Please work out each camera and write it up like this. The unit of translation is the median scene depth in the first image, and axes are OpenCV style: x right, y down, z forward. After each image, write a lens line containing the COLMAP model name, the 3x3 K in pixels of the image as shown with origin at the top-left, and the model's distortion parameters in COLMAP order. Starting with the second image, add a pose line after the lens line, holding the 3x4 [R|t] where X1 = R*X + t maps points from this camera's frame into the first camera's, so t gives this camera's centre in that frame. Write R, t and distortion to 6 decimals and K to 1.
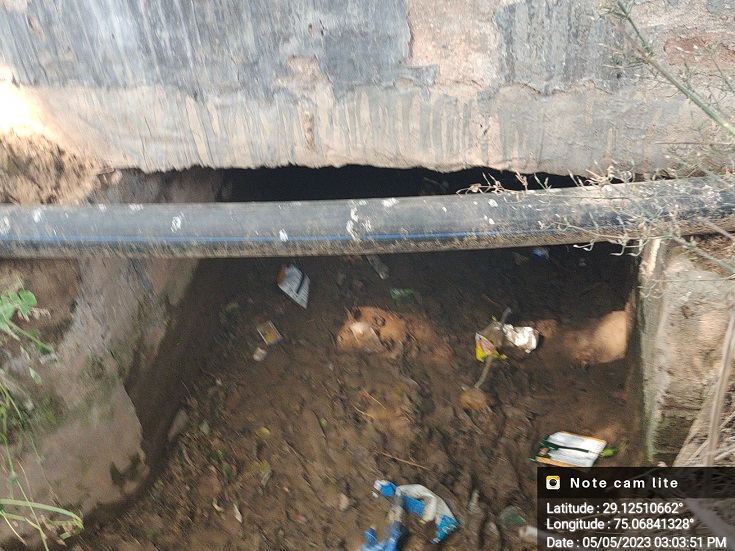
lens RADIAL K [[1017.7, 0, 367.1], [0, 1017.7, 275.2], [0, 0, 1]] dist [0.062257, 0.000000]
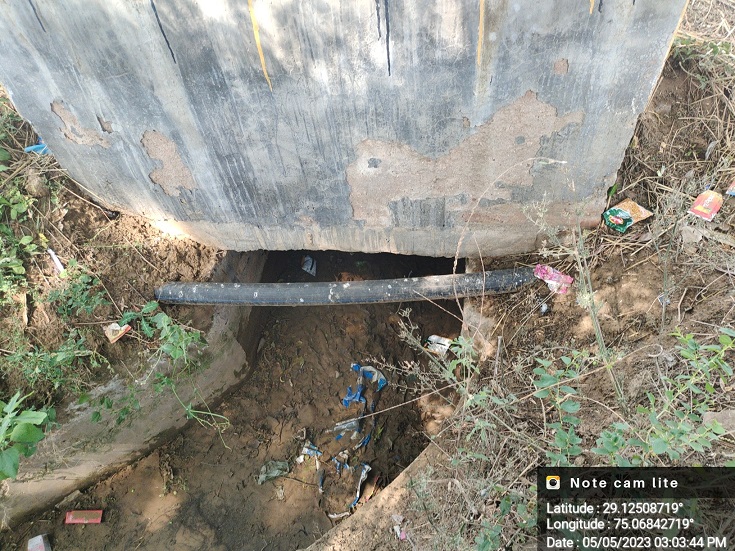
lens RADIAL K [[577.9, 0, 372.0], [0, 577.9, 276.2], [0, 0, 1]] dist [0.004946, 0.003108]
pose [[0.998701, -0.046740, 0.020293, 0.044899], [0.041035, 0.973841, 0.223494, -0.318831], [-0.030208, -0.222371, 0.974494, -0.238412]]
